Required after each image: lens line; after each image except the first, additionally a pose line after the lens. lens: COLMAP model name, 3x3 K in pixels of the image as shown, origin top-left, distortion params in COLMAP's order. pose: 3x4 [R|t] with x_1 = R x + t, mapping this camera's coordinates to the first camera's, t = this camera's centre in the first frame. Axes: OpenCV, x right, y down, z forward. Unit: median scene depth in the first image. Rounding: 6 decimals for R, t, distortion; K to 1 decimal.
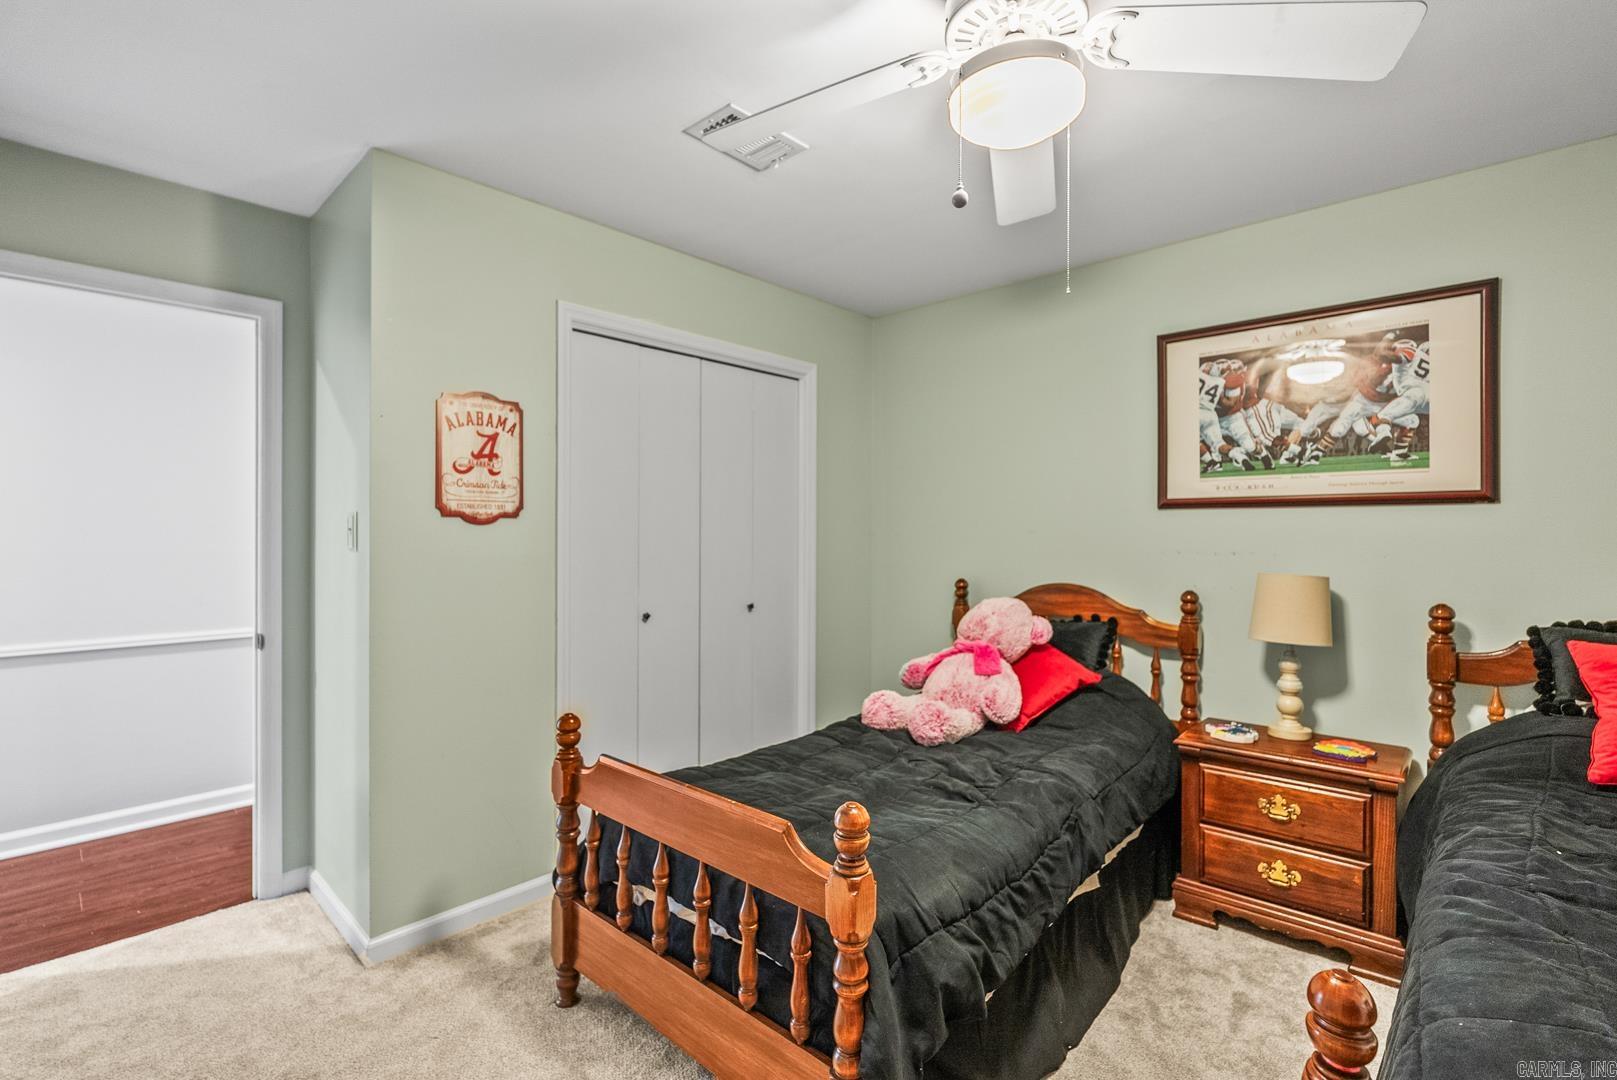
lens RADIAL K [[735.4, 0, 810.9], [0, 735.4, 531.9], [0, 0, 1]] dist [-0.004818, -0.000236]
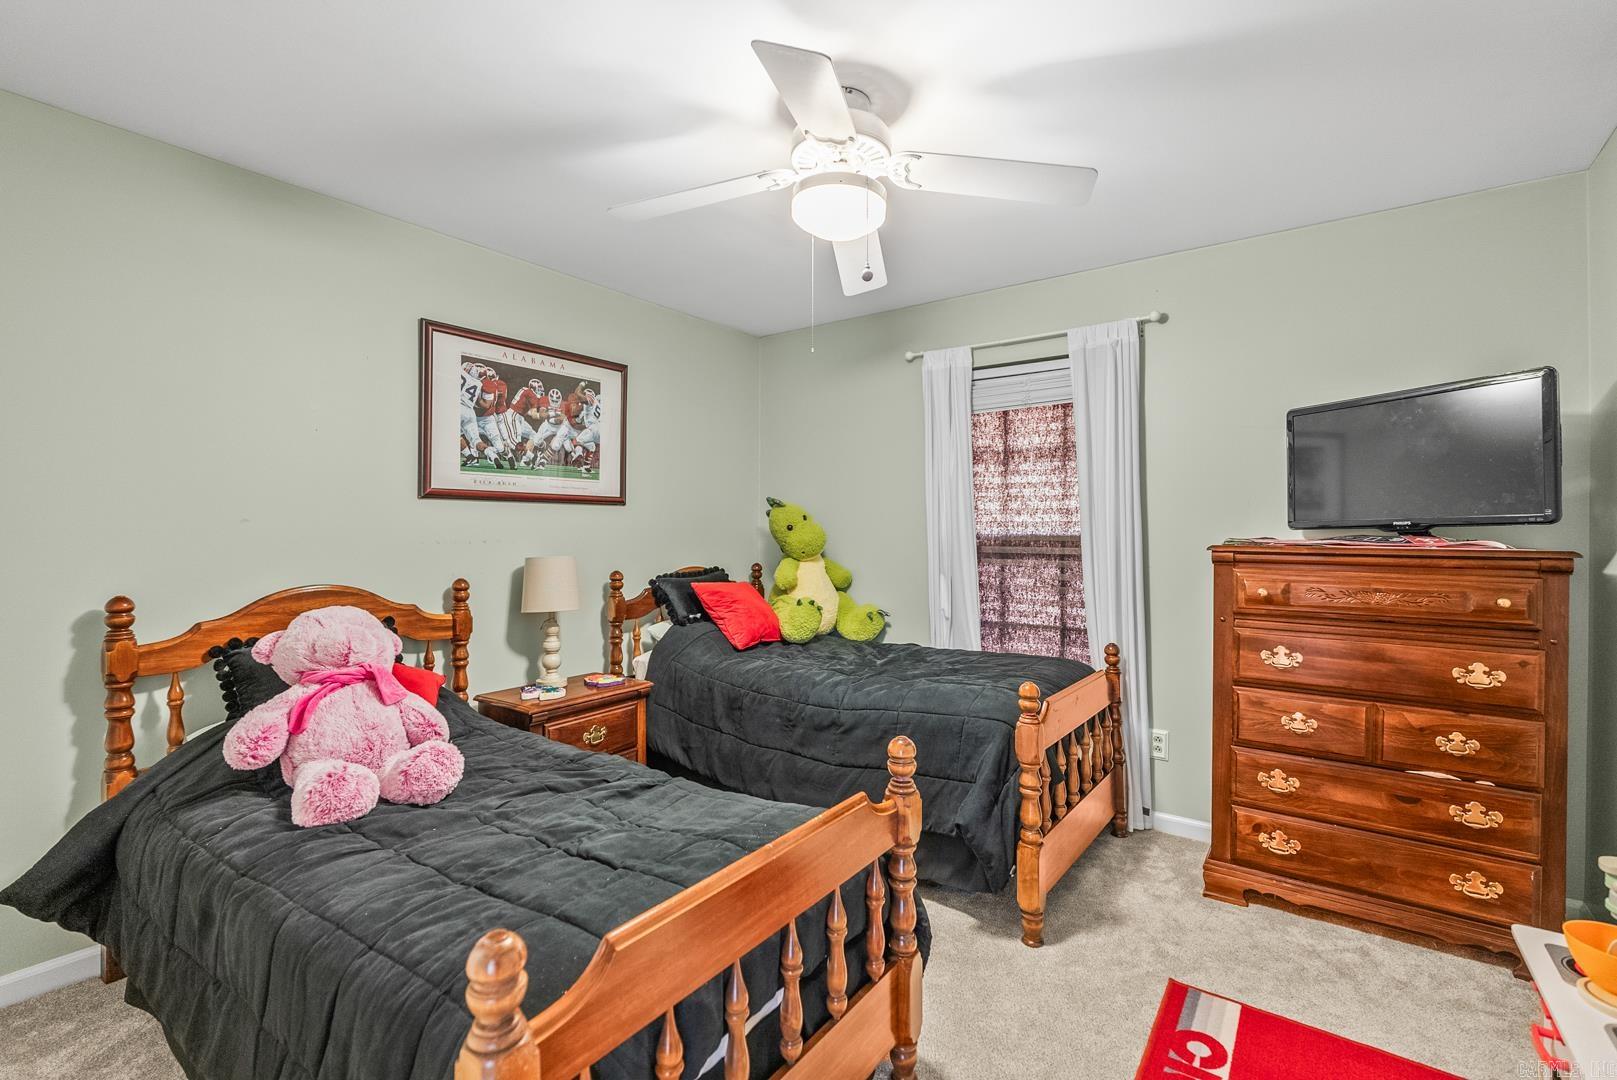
lens RADIAL K [[735.4, 0, 810.9], [0, 735.4, 531.9], [0, 0, 1]] dist [-0.004818, -0.000236]
pose [[-0.131368, -0.007849, 0.991303, -0.600944], [-0.005145, 0.999961, 0.007236, 0.003928], [-0.991320, -0.004150, -0.131403, 0.675707]]
